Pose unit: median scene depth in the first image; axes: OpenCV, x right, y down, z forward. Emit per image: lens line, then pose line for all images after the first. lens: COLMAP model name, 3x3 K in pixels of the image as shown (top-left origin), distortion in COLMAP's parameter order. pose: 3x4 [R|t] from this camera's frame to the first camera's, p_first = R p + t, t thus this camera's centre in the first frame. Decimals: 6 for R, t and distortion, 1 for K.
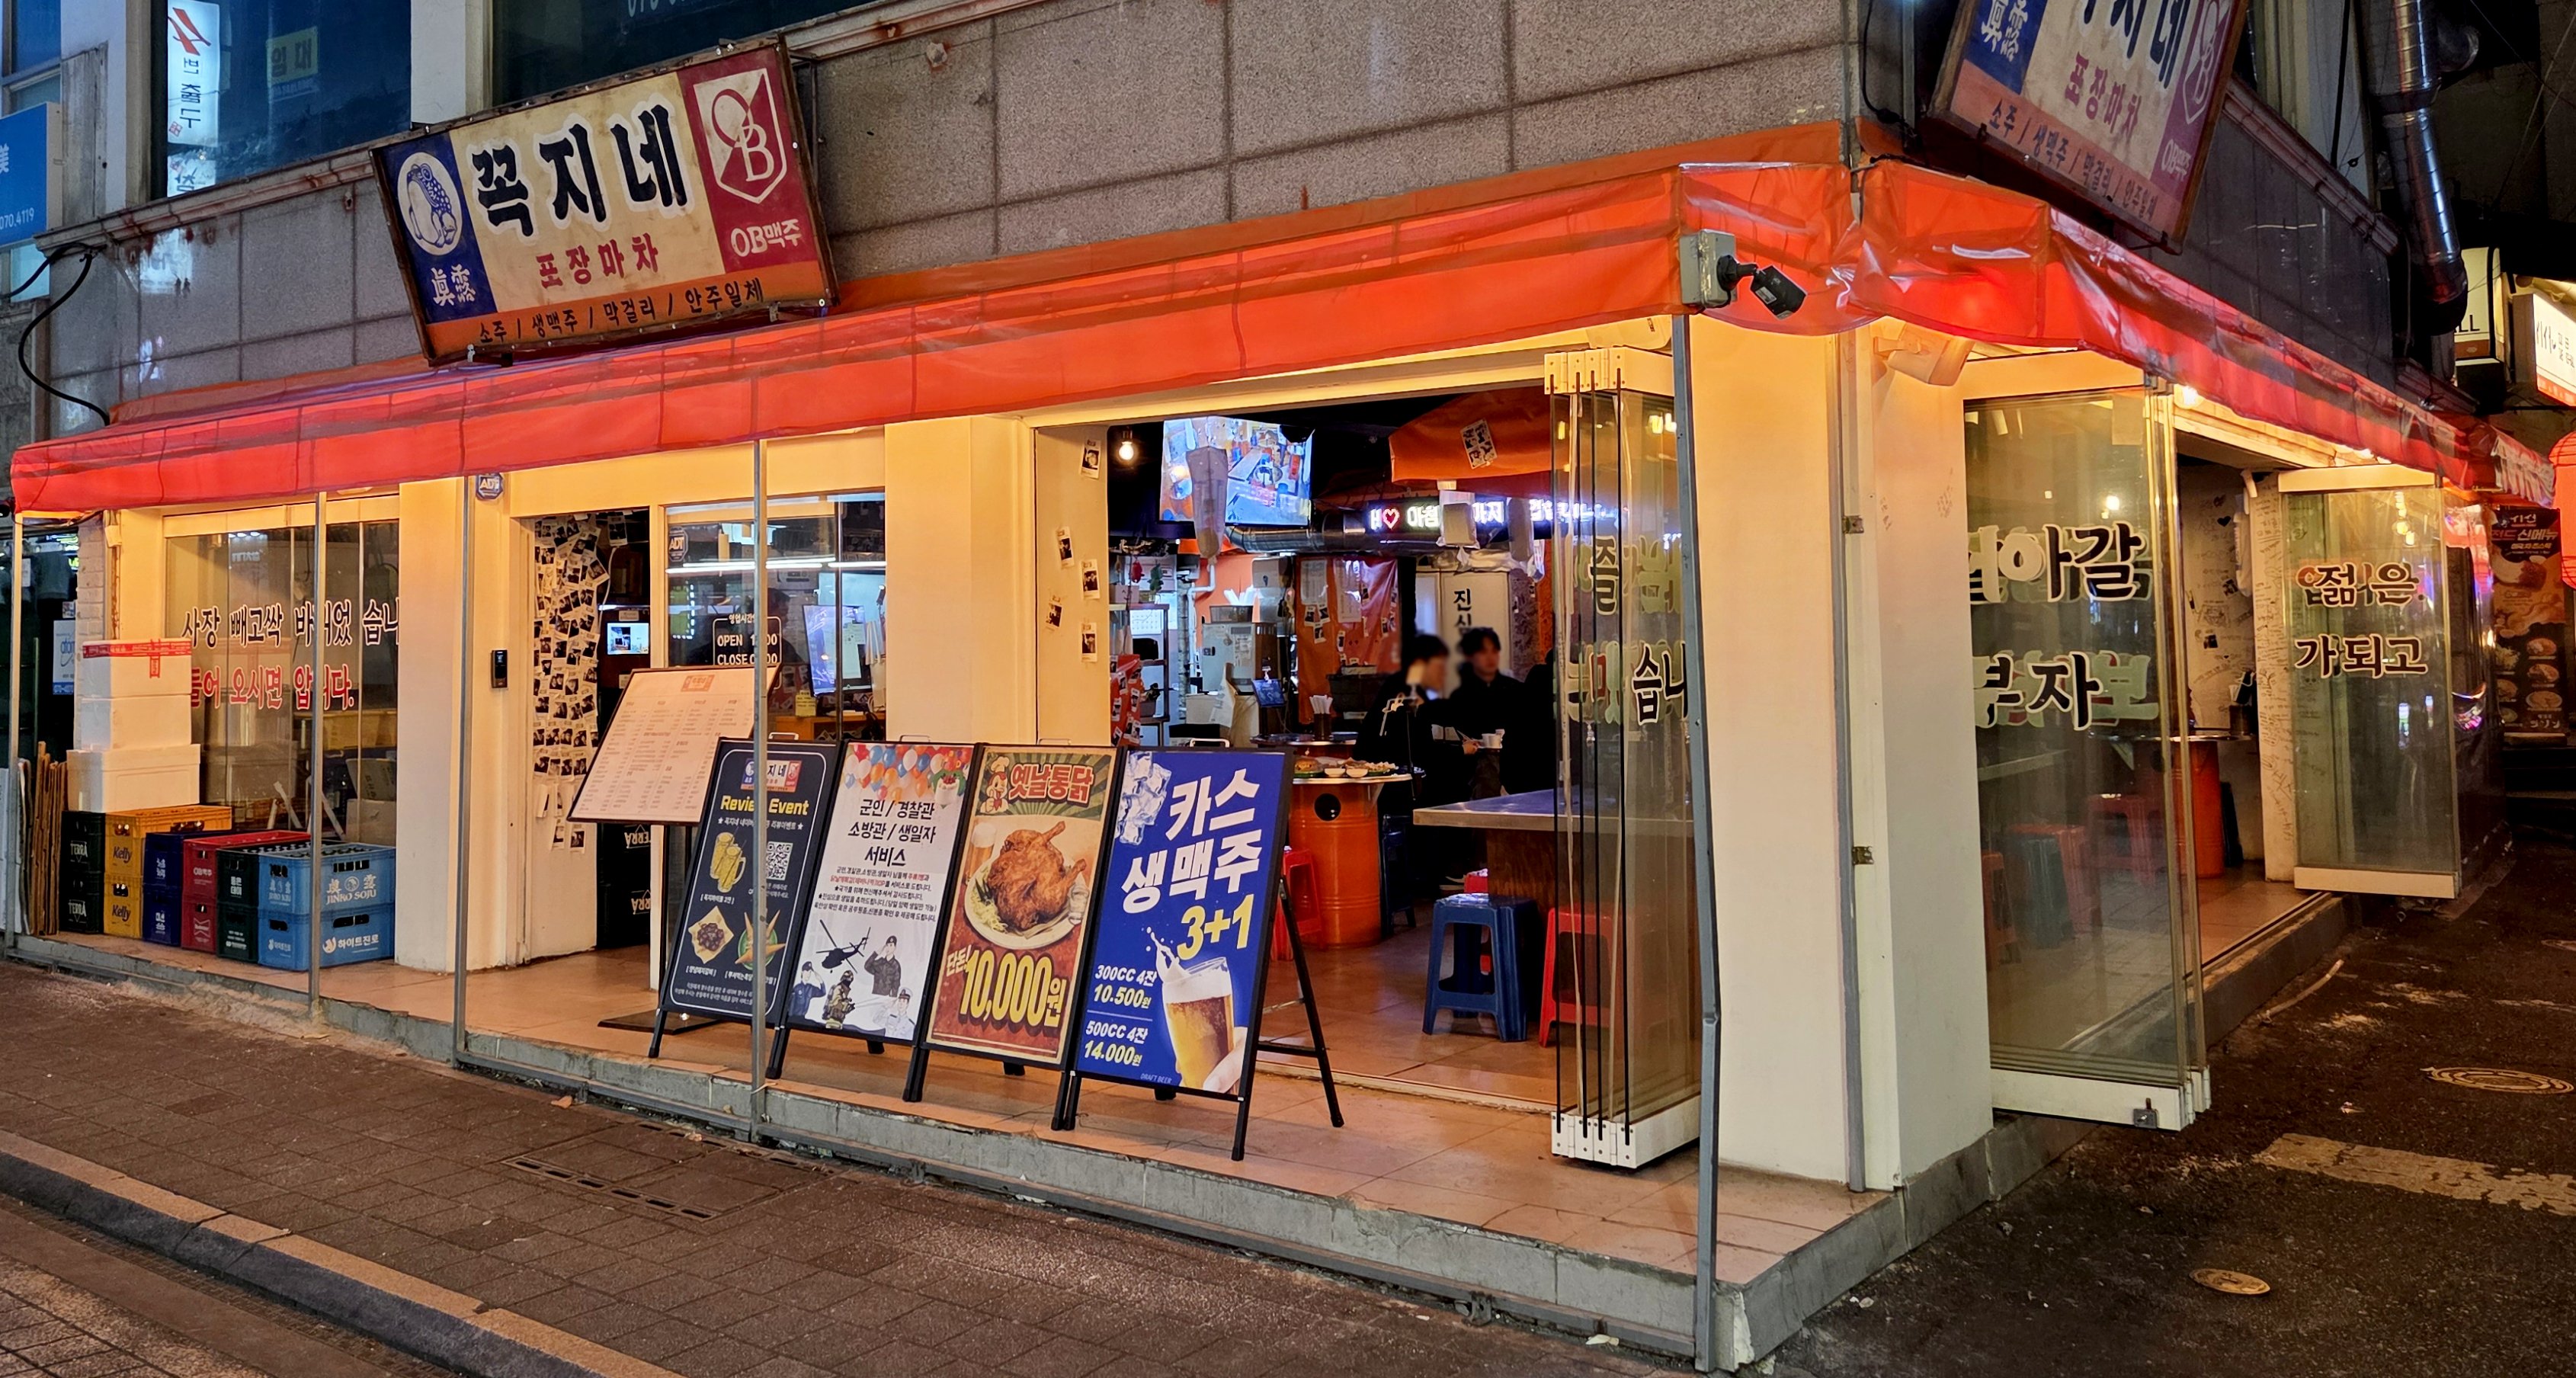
lens RADIAL K [[2023.1, 0, 1287.3], [0, 2023.1, 677.9], [0, 0, 1]] dist [0.052745, -0.013910]
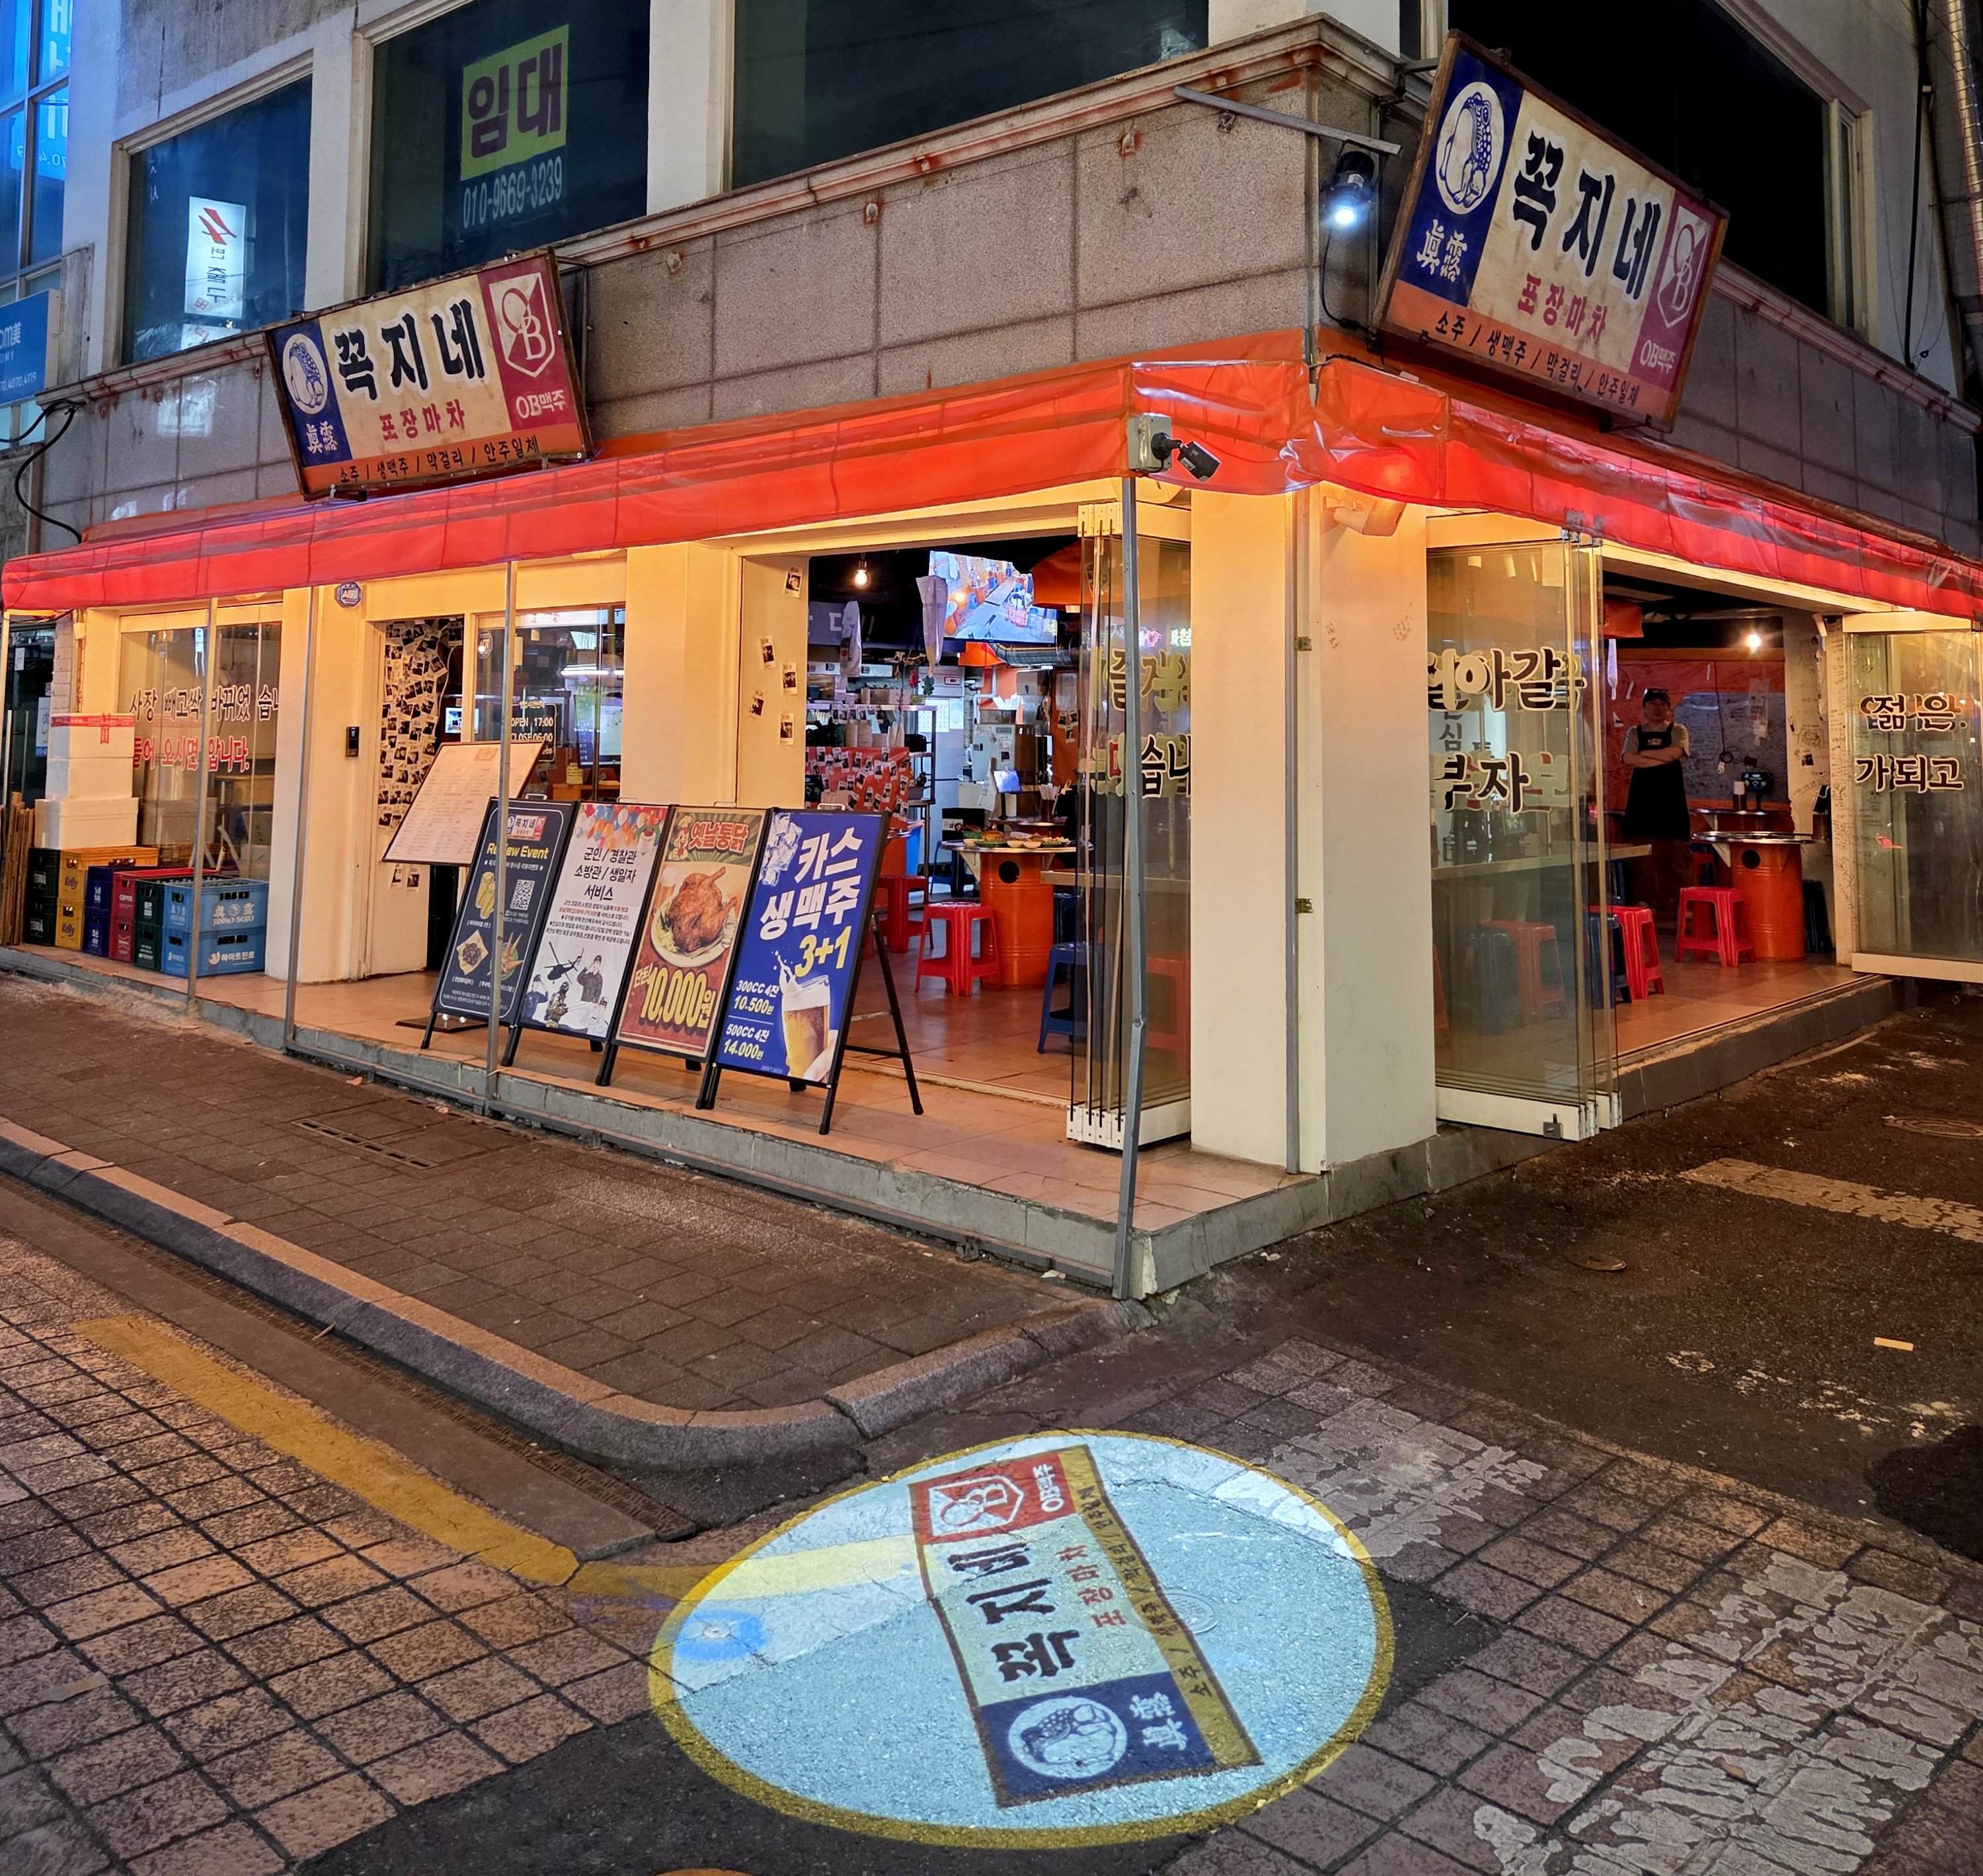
lens RADIAL K [[1792.0, 0, 1059.7], [0, 1792.0, 729.2], [0, 0, 1]] dist [0.050957, -0.008072]
pose [[0.996951, 0.025073, -0.073886, 0.168324], [-0.027334, 0.999184, -0.029746, 0.012000], [0.073080, 0.031674, 0.996823, -0.098525]]
